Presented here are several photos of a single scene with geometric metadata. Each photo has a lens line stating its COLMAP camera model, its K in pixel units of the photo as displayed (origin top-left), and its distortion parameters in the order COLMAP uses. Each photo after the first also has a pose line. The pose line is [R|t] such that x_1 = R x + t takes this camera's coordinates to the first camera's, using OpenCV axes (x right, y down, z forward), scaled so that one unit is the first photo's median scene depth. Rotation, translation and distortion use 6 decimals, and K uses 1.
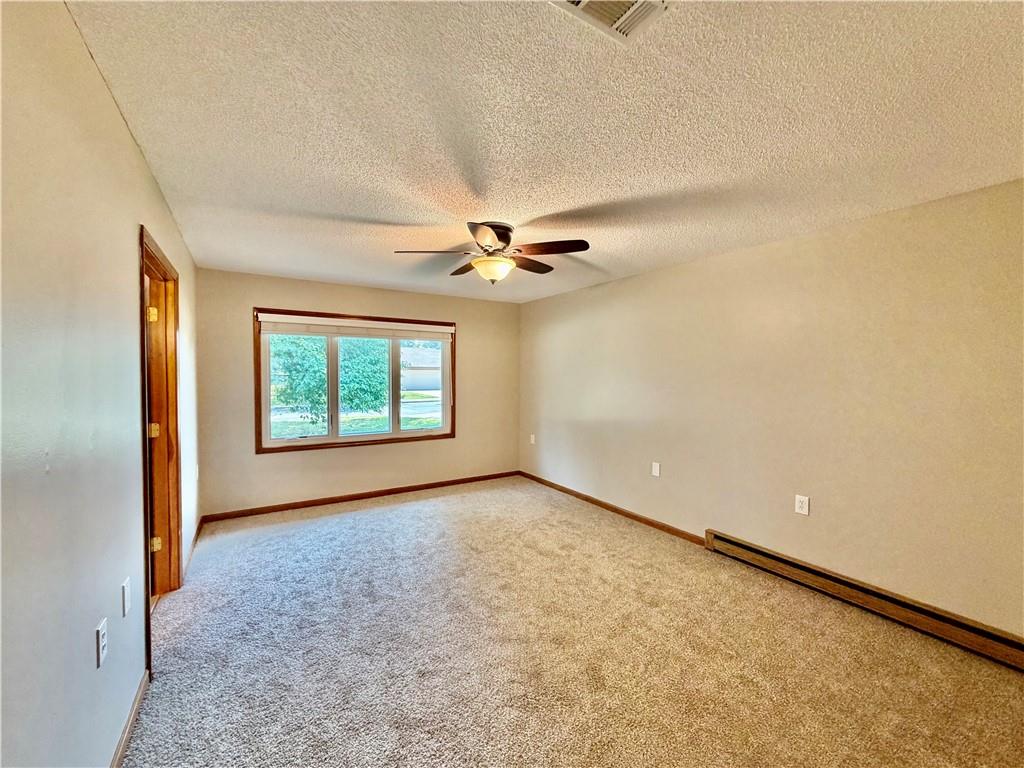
lens RADIAL K [[408.1, 0, 511.3], [0, 408.1, 387.3], [0, 0, 1]] dist [-0.011950, 0.000566]
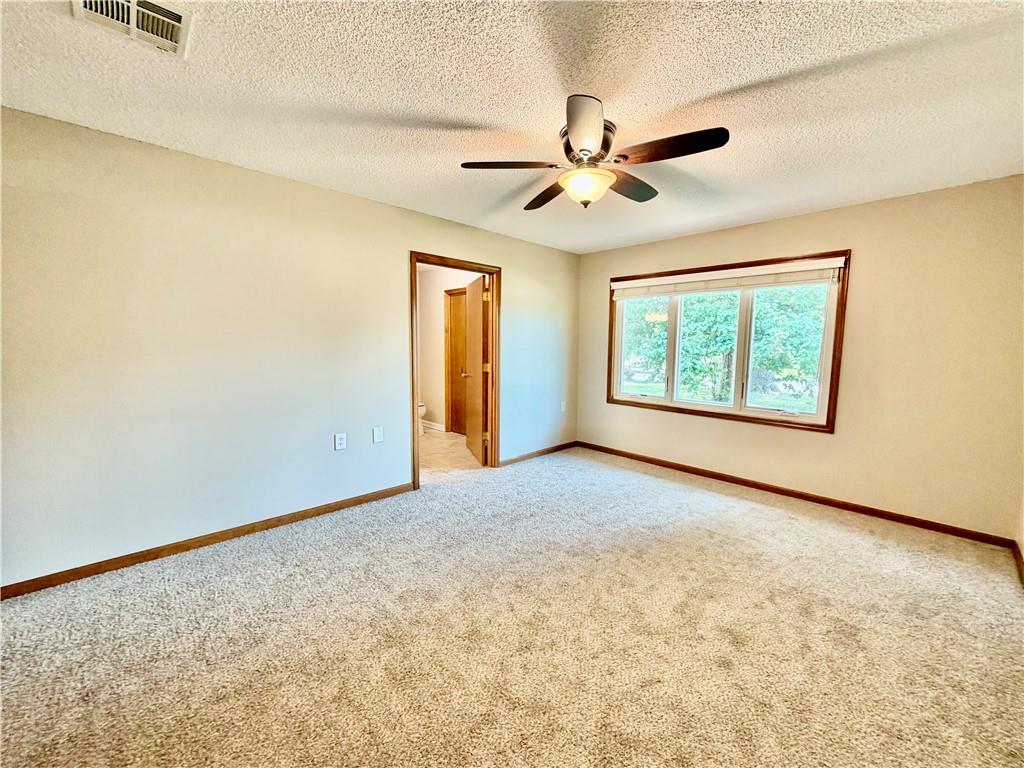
lens RADIAL K [[408.1, 0, 512.0], [0, 408.1, 387.3], [0, 0, 1]] dist [-0.011950, 0.000566]
pose [[0.194538, 0.106681, -0.975077, 0.479532], [-0.040547, 0.994093, 0.100671, 0.009810], [0.980057, 0.019952, 0.197714, 0.482899]]
